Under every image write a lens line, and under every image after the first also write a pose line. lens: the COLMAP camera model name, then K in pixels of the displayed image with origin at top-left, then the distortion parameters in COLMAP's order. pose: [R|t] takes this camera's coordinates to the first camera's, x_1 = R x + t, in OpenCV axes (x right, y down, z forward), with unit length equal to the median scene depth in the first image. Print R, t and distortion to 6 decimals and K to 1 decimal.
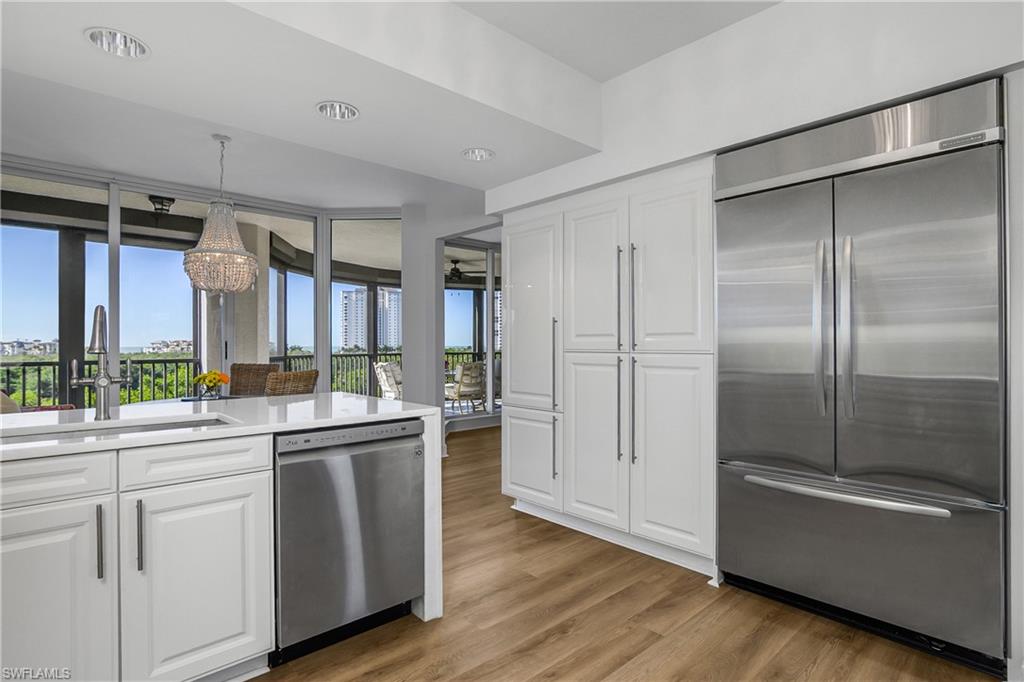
lens RADIAL K [[503.5, 0, 513.6], [0, 503.5, 344.8], [0, 0, 1]] dist [-0.018251, 0.000669]
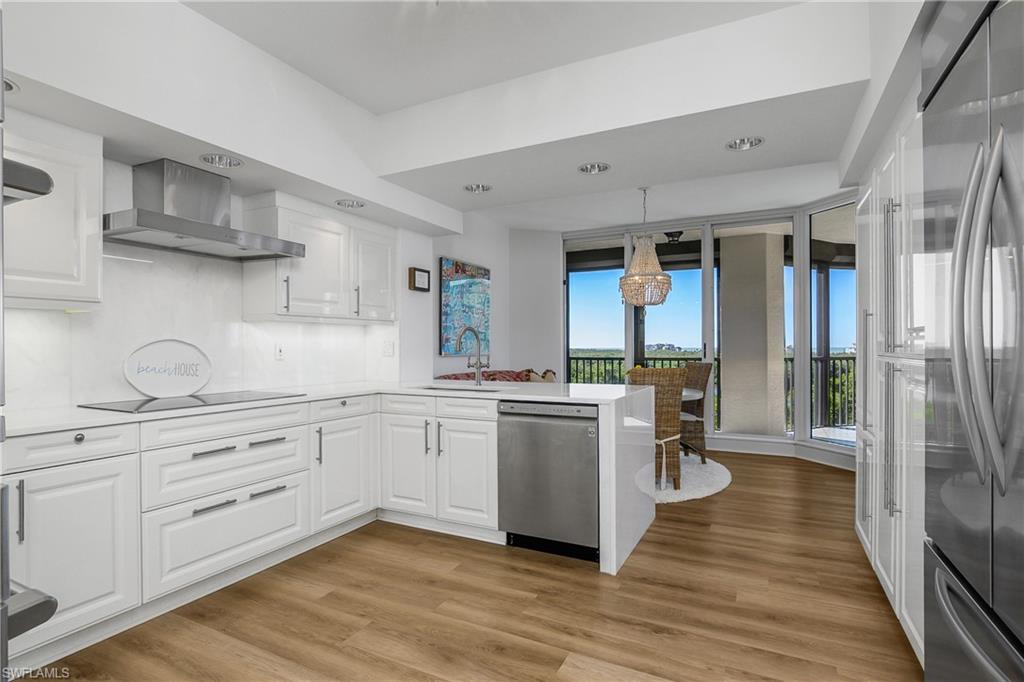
lens RADIAL K [[503.5, 0, 513.6], [0, 503.5, 344.8], [0, 0, 1]] dist [-0.018251, 0.000669]
pose [[0.364708, -0.006253, -0.931101, 0.900557], [0.005487, 0.999975, -0.004566, 0.000266], [0.931106, -0.003443, 0.364733, 0.354091]]
